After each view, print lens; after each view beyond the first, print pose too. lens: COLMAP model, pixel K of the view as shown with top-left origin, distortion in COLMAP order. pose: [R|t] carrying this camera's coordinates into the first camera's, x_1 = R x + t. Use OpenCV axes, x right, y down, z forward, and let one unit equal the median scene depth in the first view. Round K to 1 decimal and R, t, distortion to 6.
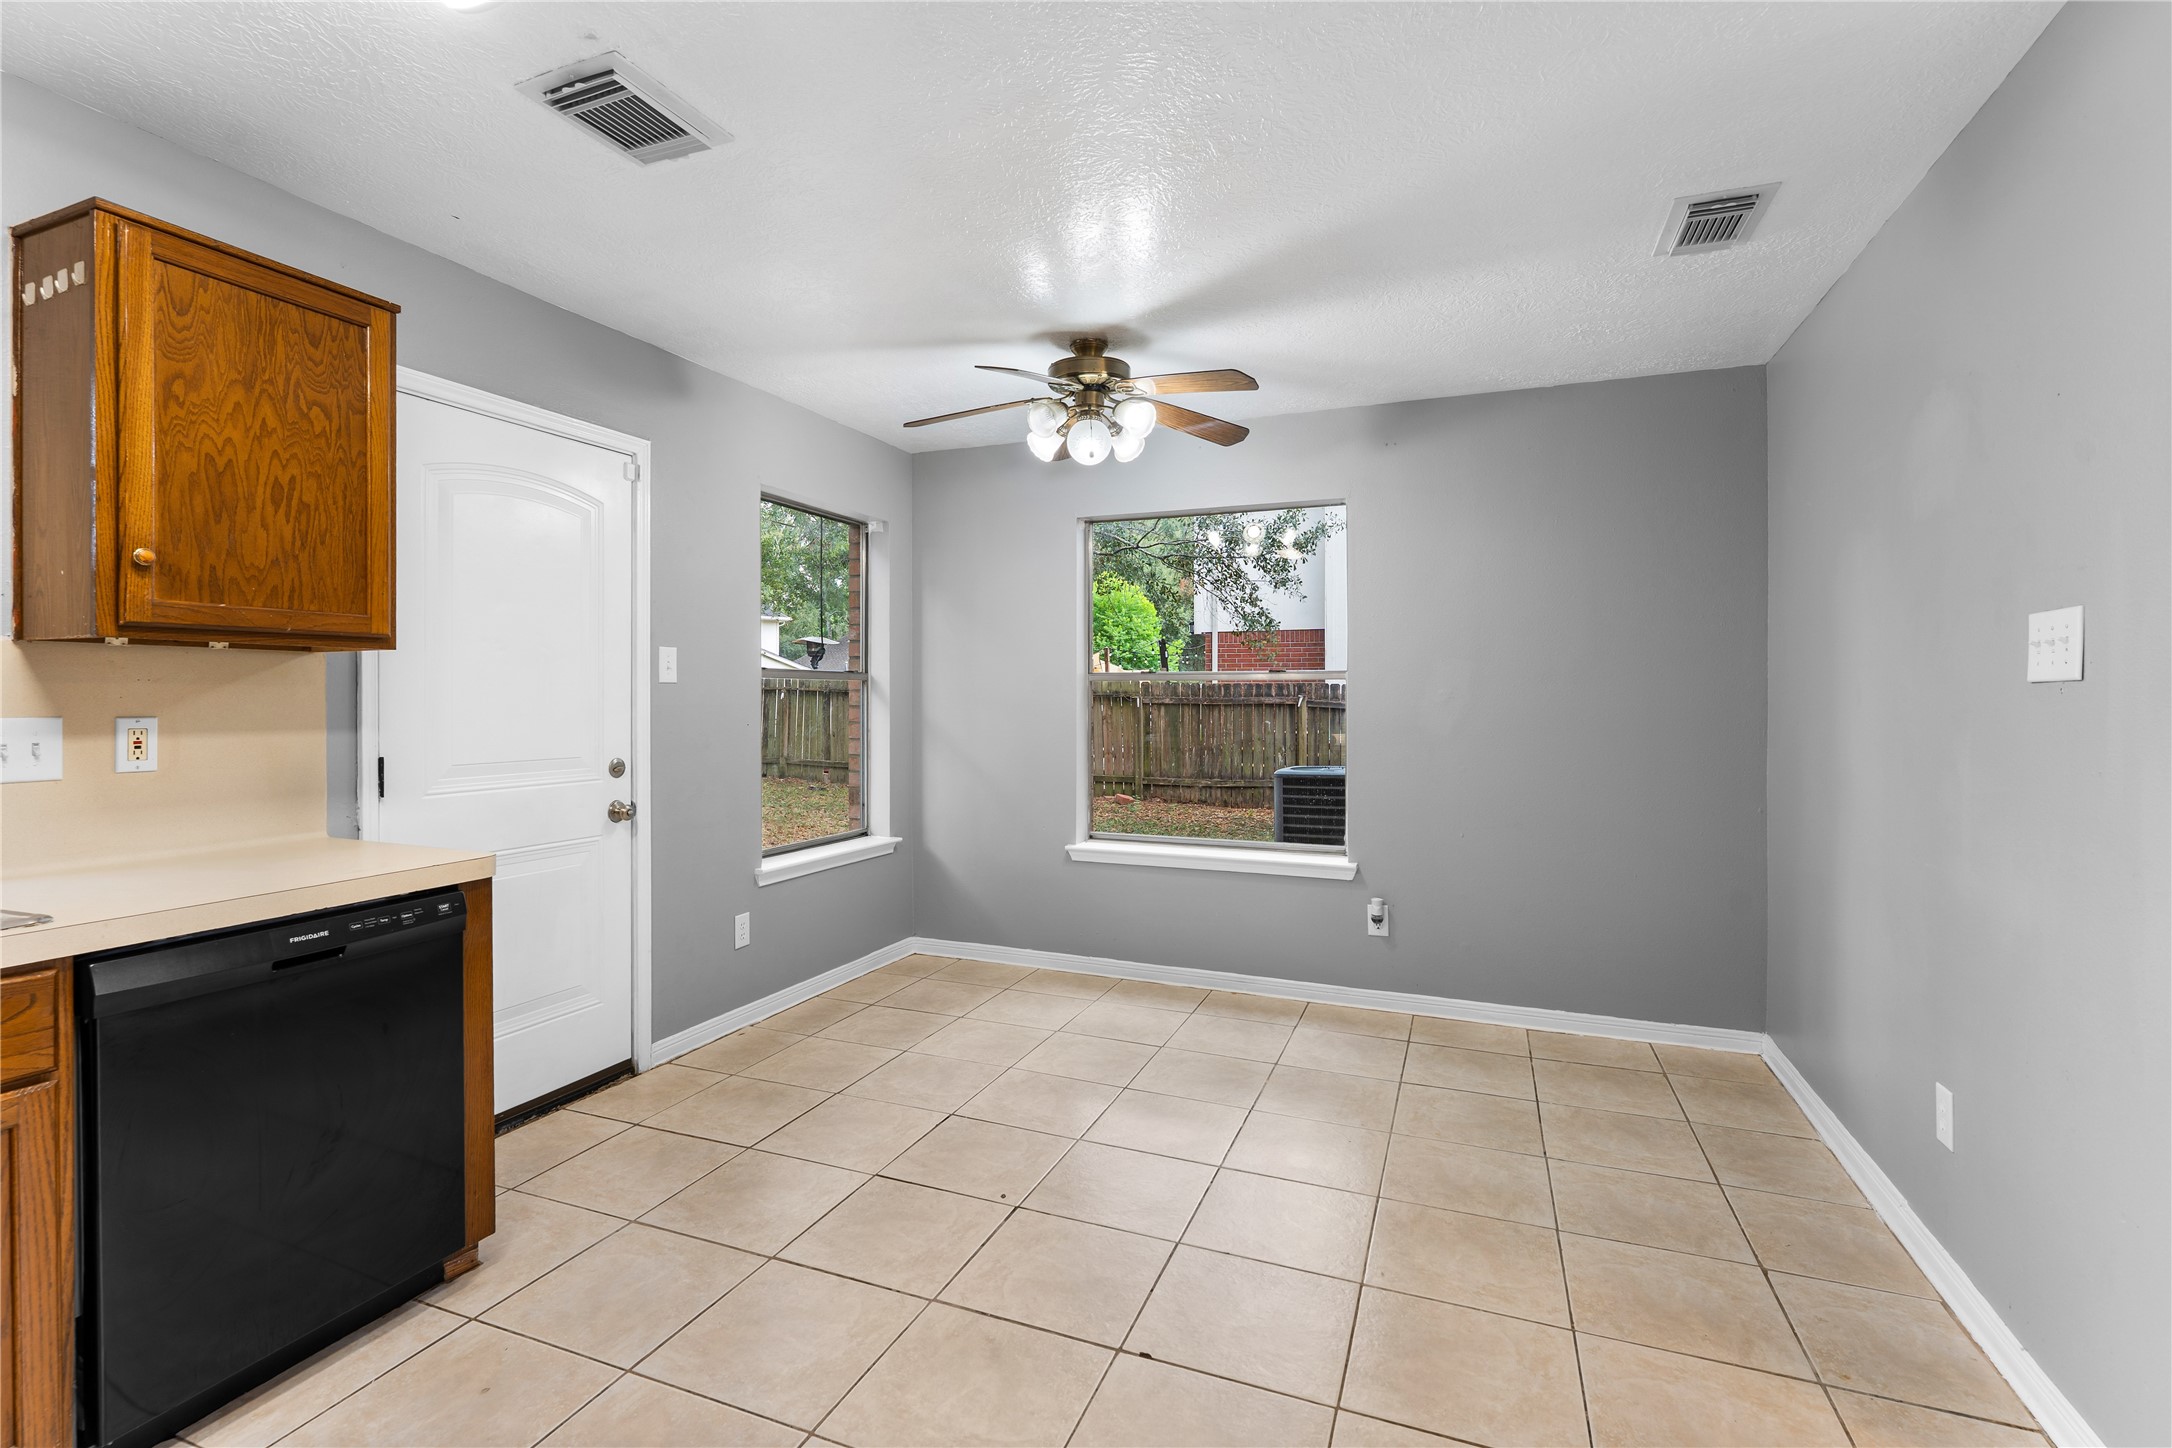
lens RADIAL K [[988.3, 0, 1077.9], [0, 988.3, 703.5], [0, 0, 1]] dist [0.002284, -0.000036]
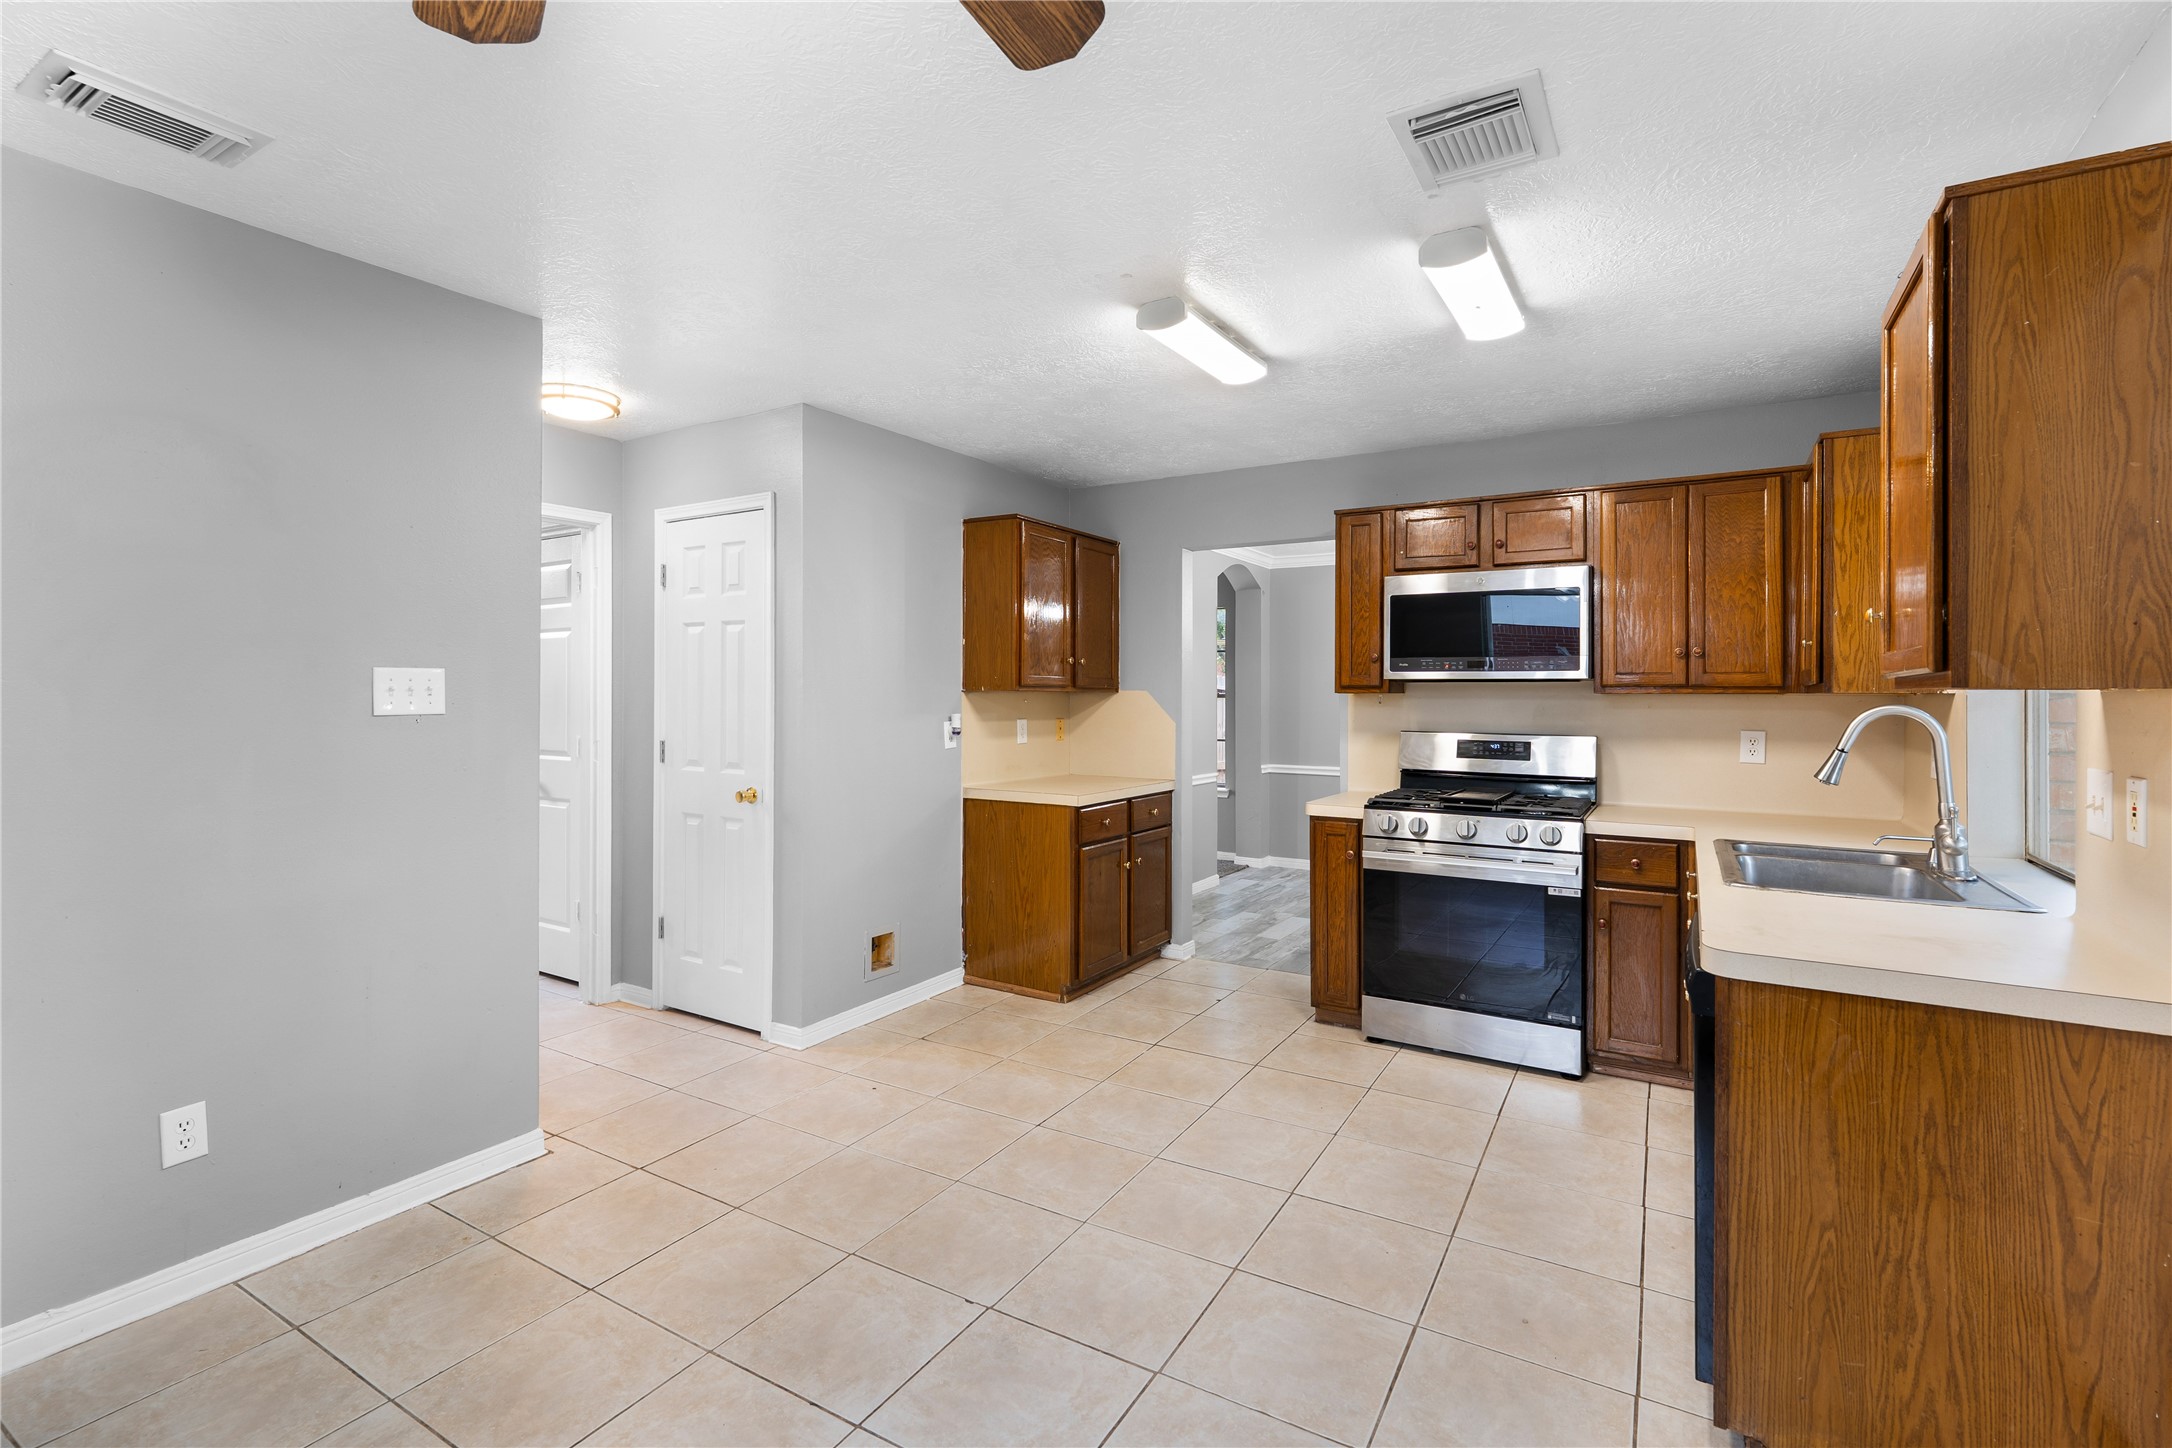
lens RADIAL K [[988.3, 0, 1083.7], [0, 988.3, 704.8], [0, 0, 1]] dist [0.002284, -0.000036]
pose [[-0.987658, -0.006480, 0.156489, -0.141973], [-0.003705, 0.999831, 0.018019, -0.036988], [-0.156579, 0.017217, -0.987515, 1.241540]]
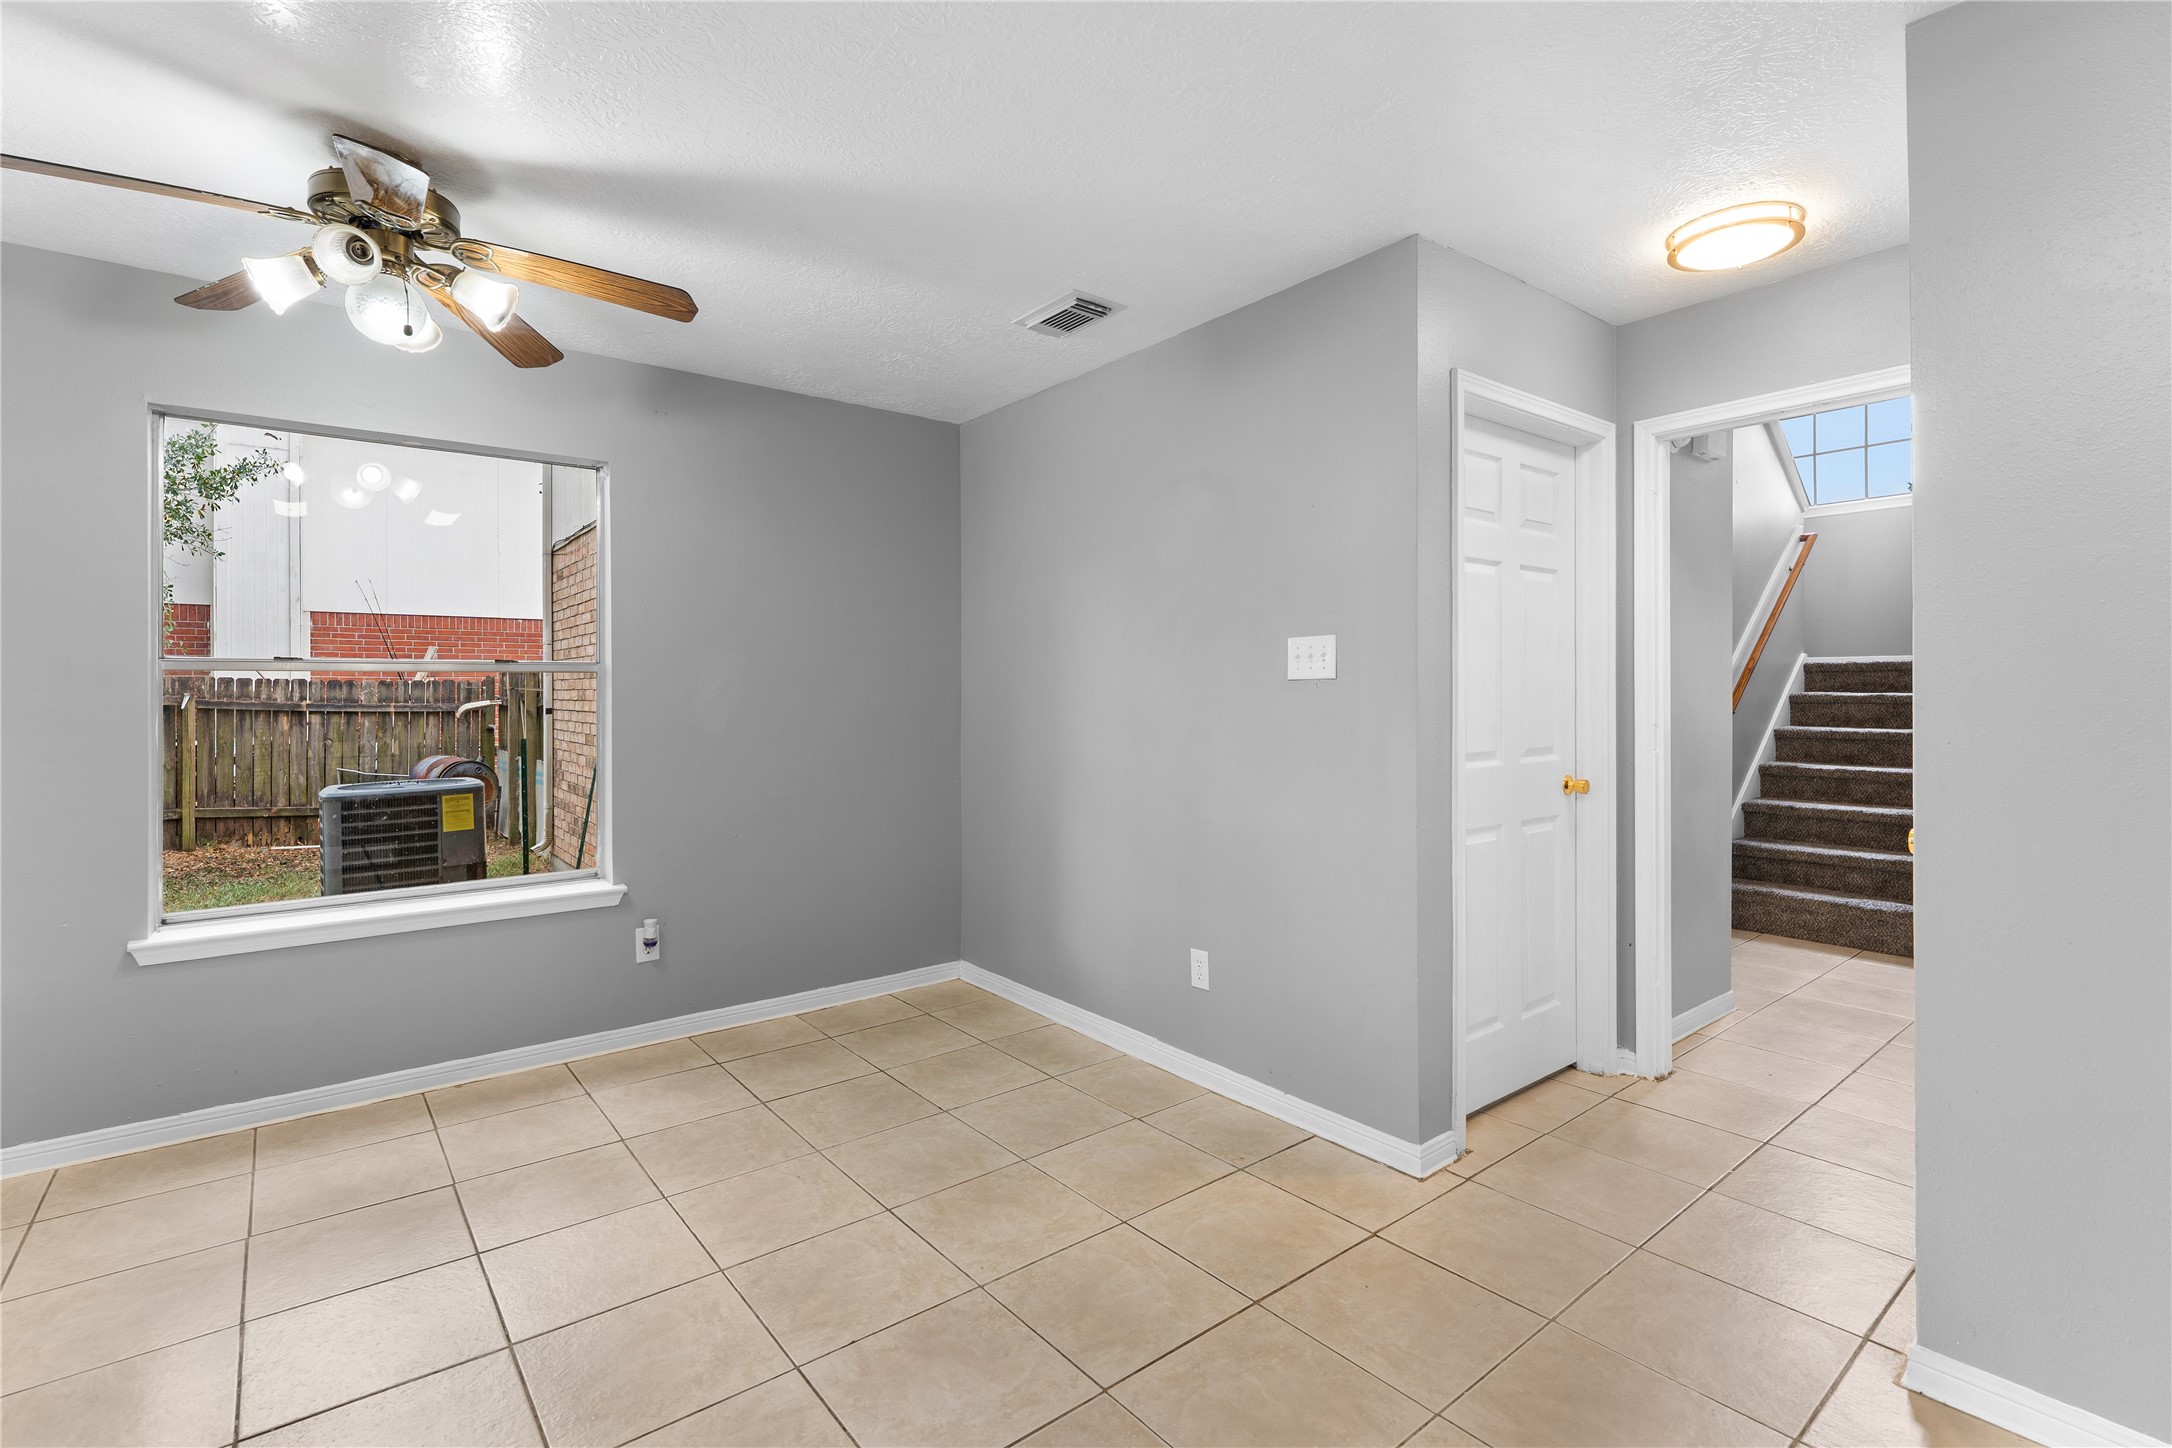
lens RADIAL K [[988.3, 0, 1062.6], [0, 988.3, 693.8], [0, 0, 1]] dist [0.002284, -0.000036]
pose [[0.497240, -0.006303, 0.867590, -0.346974], [0.011947, 0.999929, 0.000418, -0.002155], [-0.867531, 0.010157, 0.497280, 0.286289]]
